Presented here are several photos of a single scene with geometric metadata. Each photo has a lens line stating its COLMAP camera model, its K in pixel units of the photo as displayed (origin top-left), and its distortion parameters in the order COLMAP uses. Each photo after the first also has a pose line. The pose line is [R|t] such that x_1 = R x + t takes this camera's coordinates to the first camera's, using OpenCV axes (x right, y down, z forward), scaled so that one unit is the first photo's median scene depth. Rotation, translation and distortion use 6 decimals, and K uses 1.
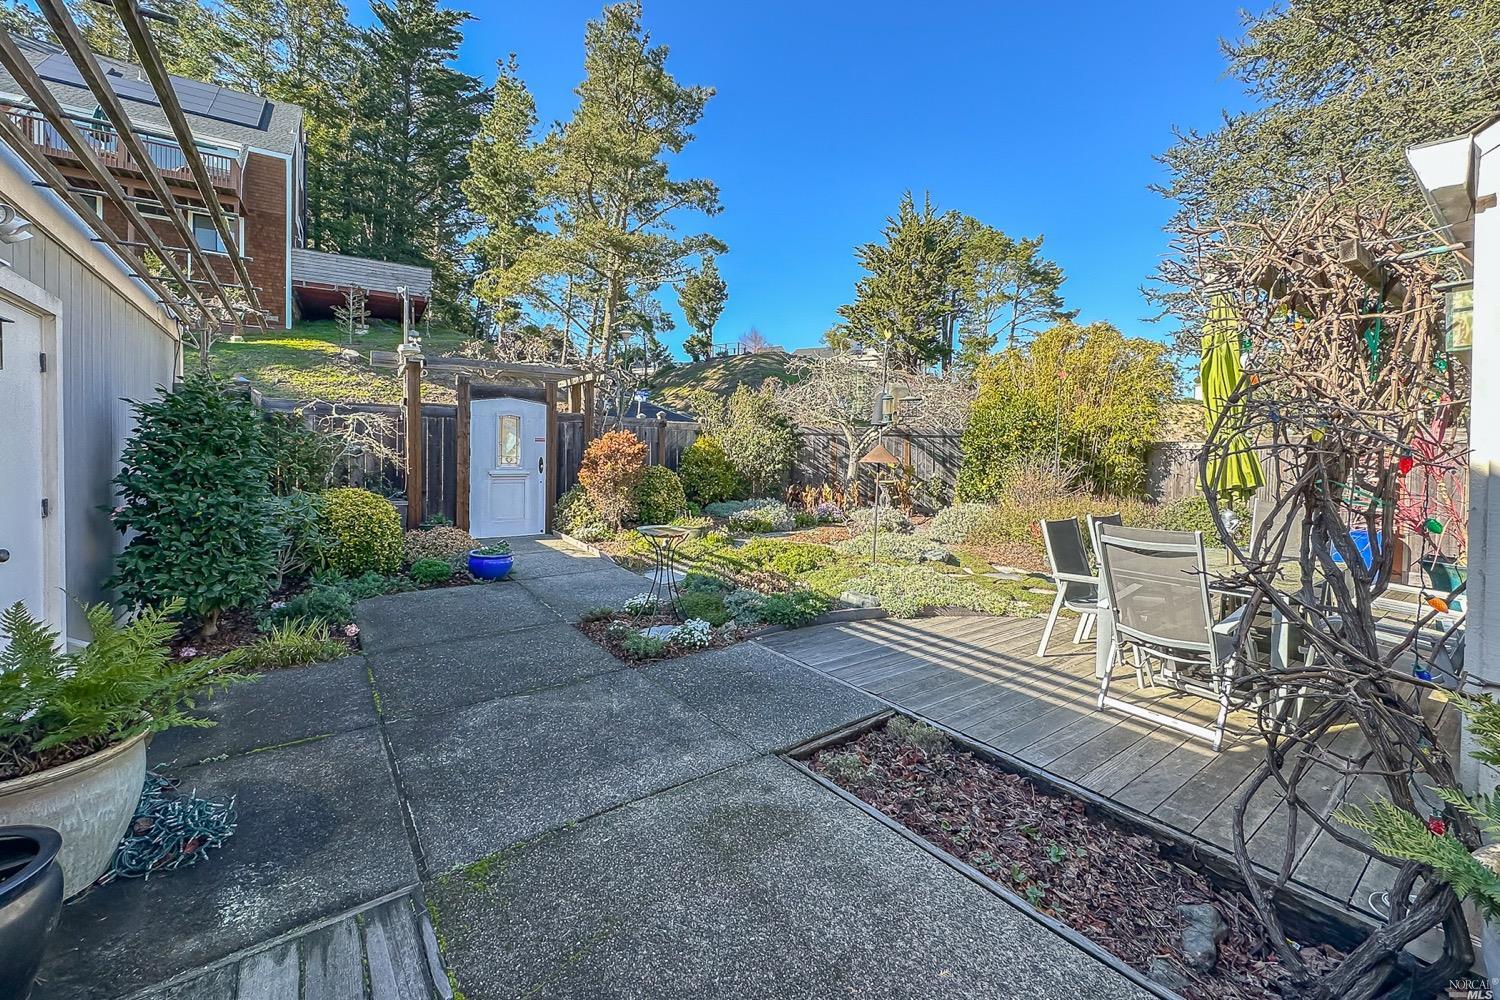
lens RADIAL K [[602.1, 0, 748.6], [0, 602.1, 460.4], [0, 0, 1]] dist [-0.000242, 0.000338]
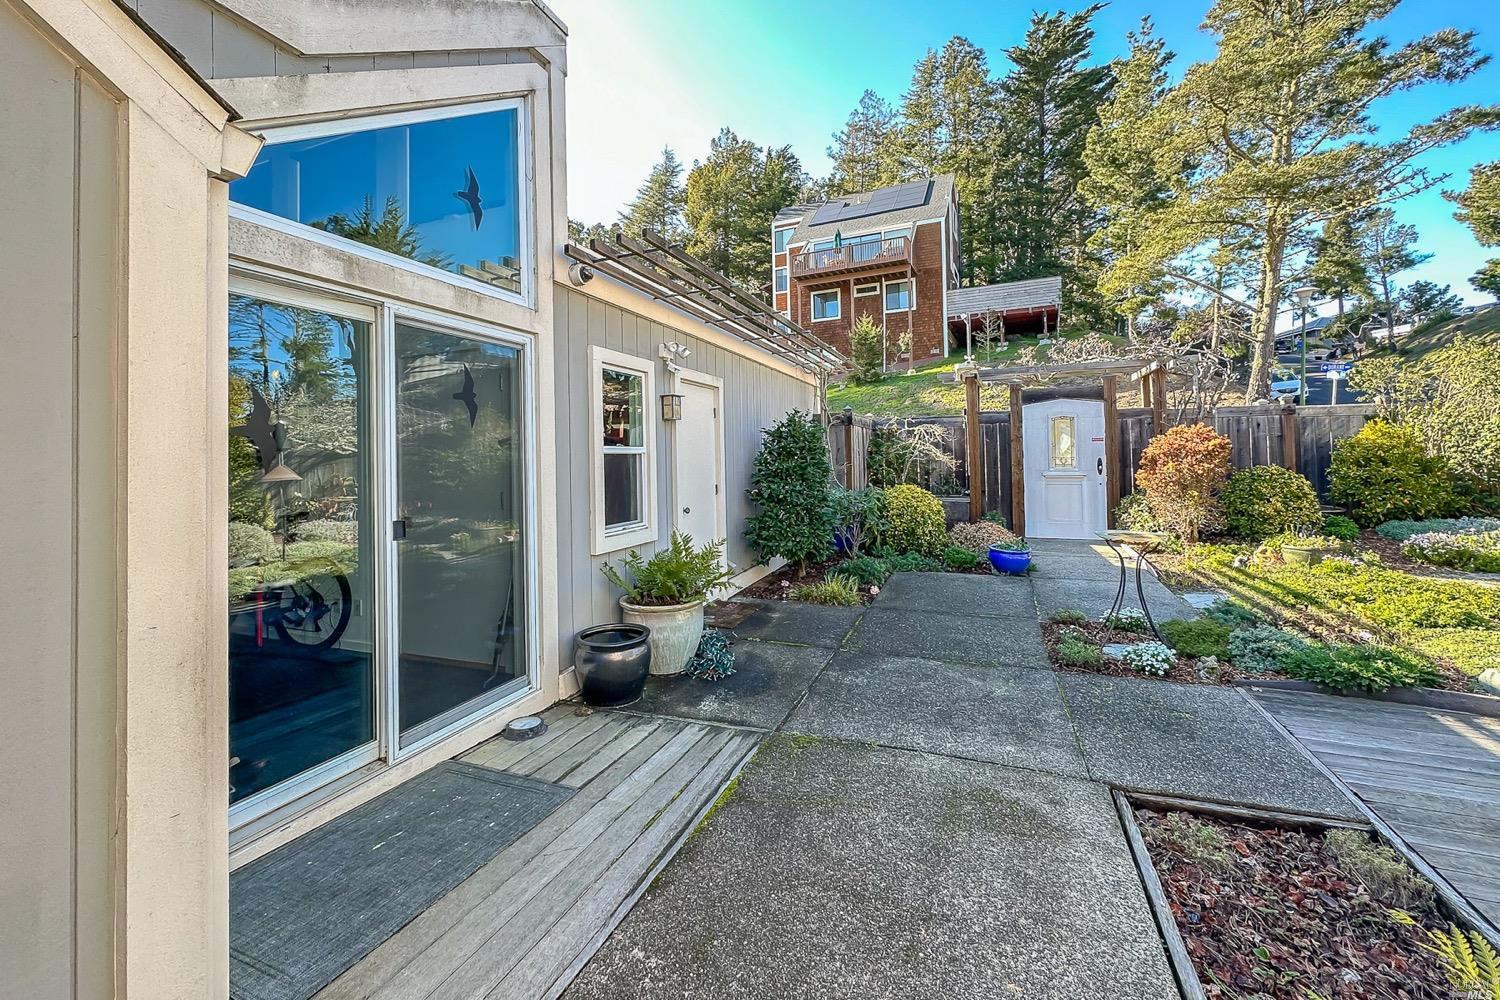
lens RADIAL K [[611.2, 0, 749.1], [0, 611.2, 445.4], [0, 0, 1]] dist [-0.001775, -0.000018]
pose [[0.529357, -0.038340, -0.847532, 0.199526], [0.011529, 0.999211, -0.038000, 0.005998], [0.848321, 0.010344, 0.529382, 0.026331]]
